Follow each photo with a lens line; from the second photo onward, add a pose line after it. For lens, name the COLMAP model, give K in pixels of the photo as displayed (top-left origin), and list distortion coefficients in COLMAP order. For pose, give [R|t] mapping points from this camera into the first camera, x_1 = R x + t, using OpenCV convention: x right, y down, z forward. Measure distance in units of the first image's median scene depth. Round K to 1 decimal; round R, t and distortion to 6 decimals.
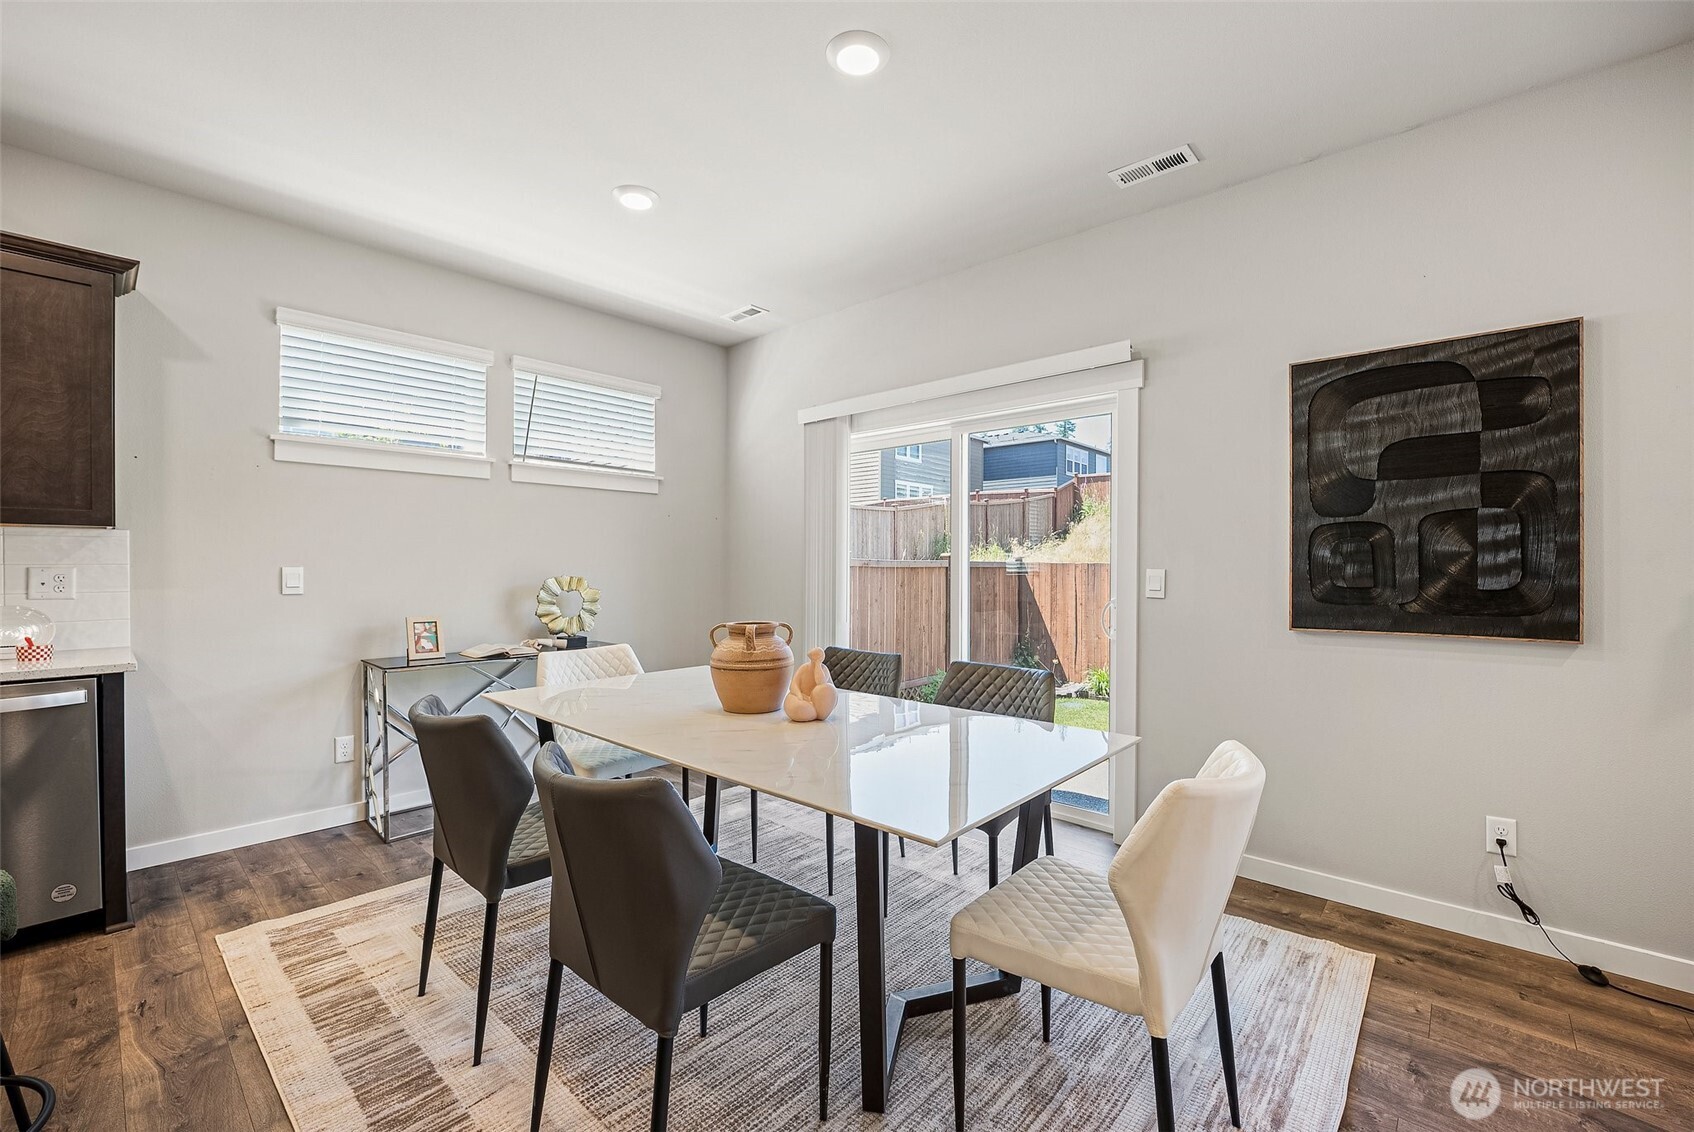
lens RADIAL K [[704.6, 0, 852.2], [0, 704.6, 564.0], [0, 0, 1]] dist [-0.025485, 0.001687]
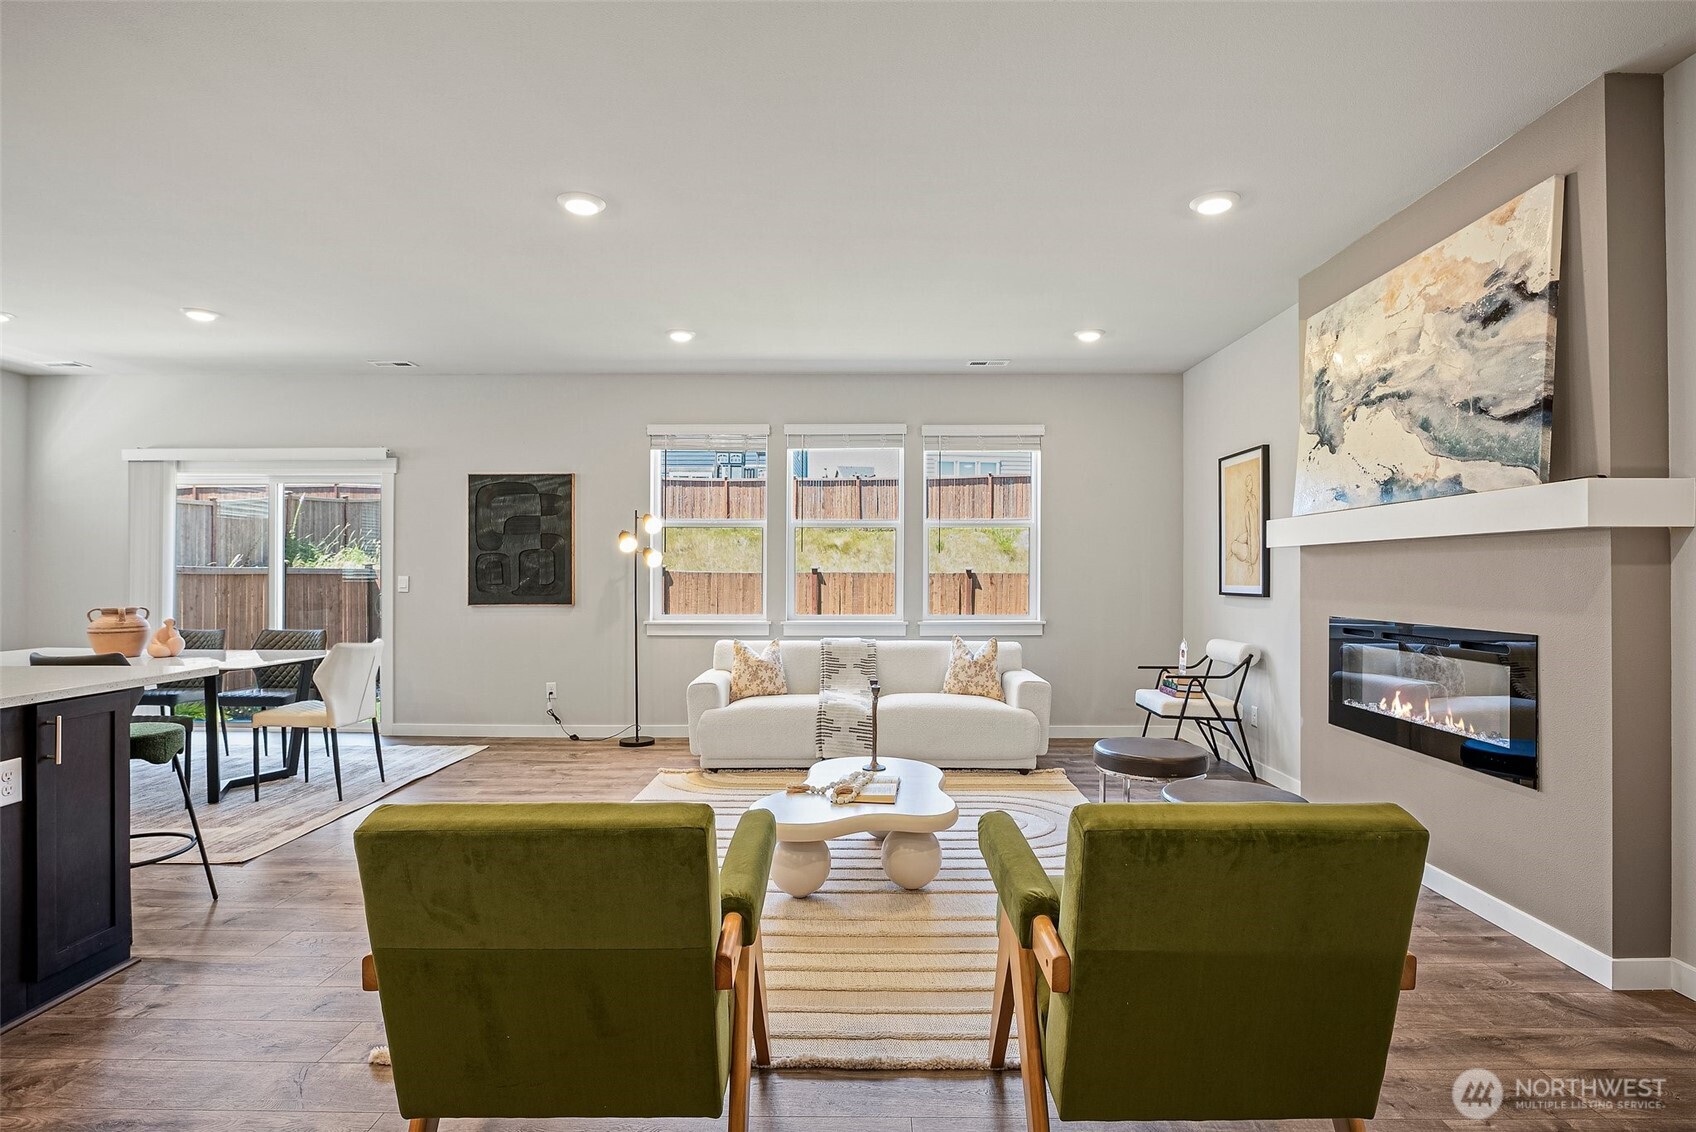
lens RADIAL K [[804.6, 0, 848.6], [0, 804.6, 567.5], [0, 0, 1]] dist [-0.011177, 0.000265]
pose [[0.741574, 0.002645, 0.670866, -0.118515], [-0.001325, 0.999996, -0.002479, -0.012482], [-0.670870, 0.000949, 0.741575, -1.564521]]
